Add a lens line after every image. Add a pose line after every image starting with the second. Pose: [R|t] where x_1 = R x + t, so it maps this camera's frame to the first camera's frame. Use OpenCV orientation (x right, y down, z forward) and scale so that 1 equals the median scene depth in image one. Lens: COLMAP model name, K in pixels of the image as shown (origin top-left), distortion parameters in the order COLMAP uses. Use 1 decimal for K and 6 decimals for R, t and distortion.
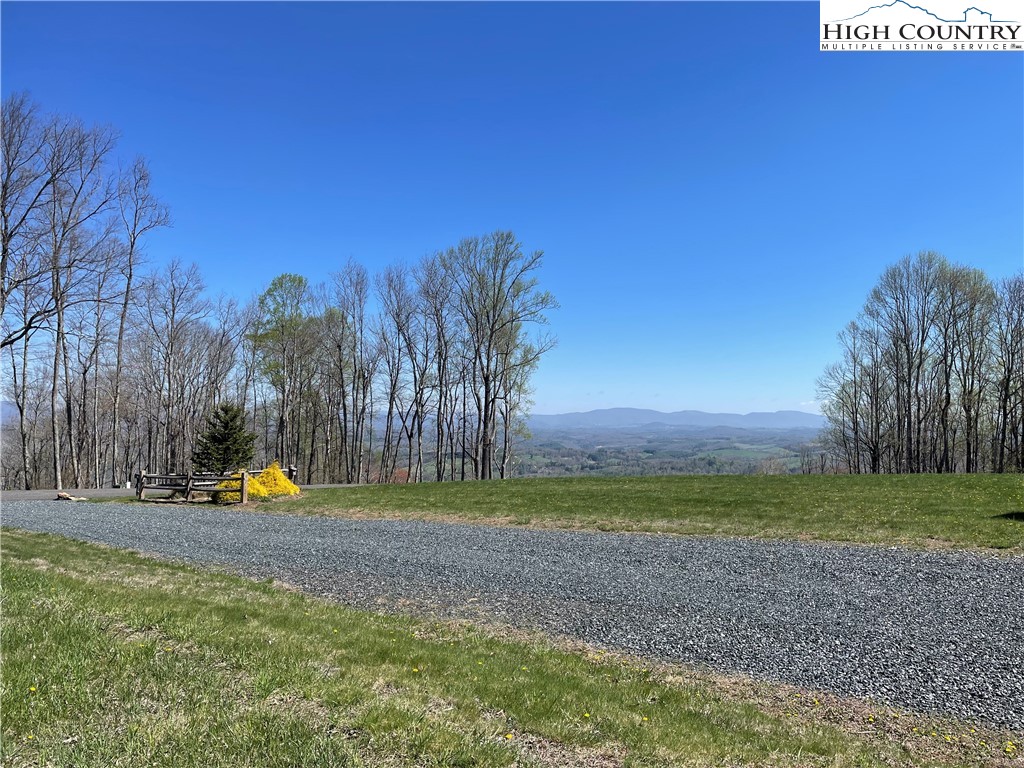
lens RADIAL K [[769.0, 0, 512.0], [0, 769.0, 384.0], [0, 0, 1]] dist [0.124066, -0.220538]
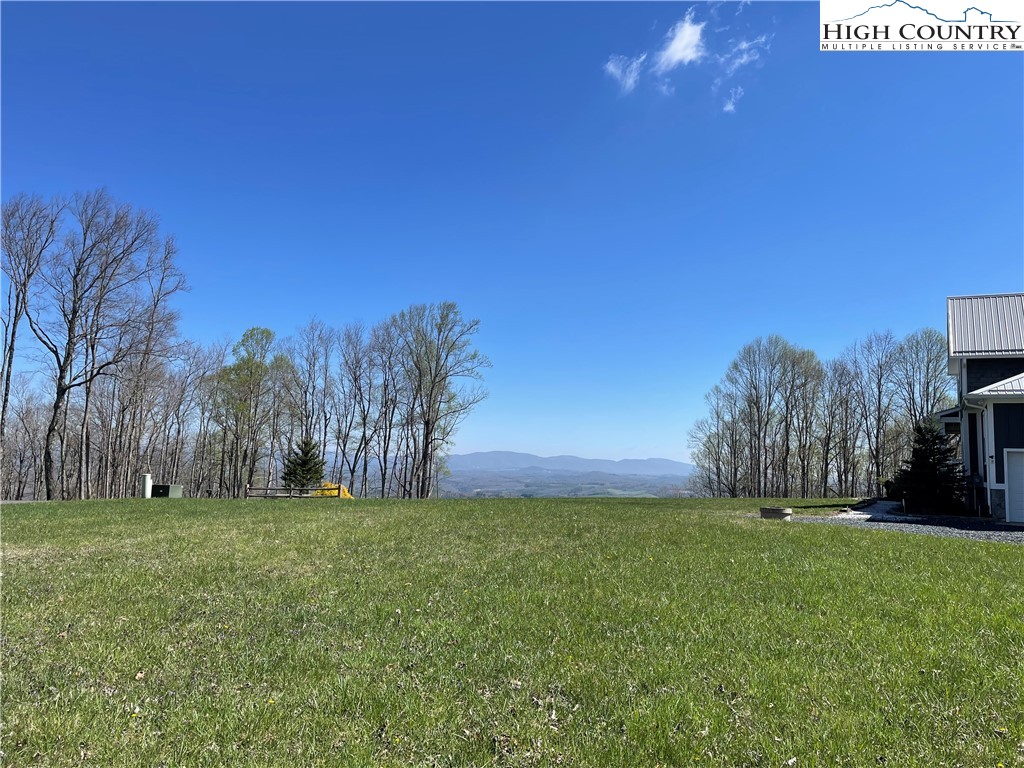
lens RADIAL K [[769.0, 0, 512.0], [0, 769.0, 384.0], [0, 0, 1]] dist [0.124066, -0.220538]
pose [[0.987760, 0.040063, 0.150748, -0.077991], [-0.031807, 0.997880, -0.056785, -0.002723], [-0.152703, 0.051296, 0.986940, -0.180287]]
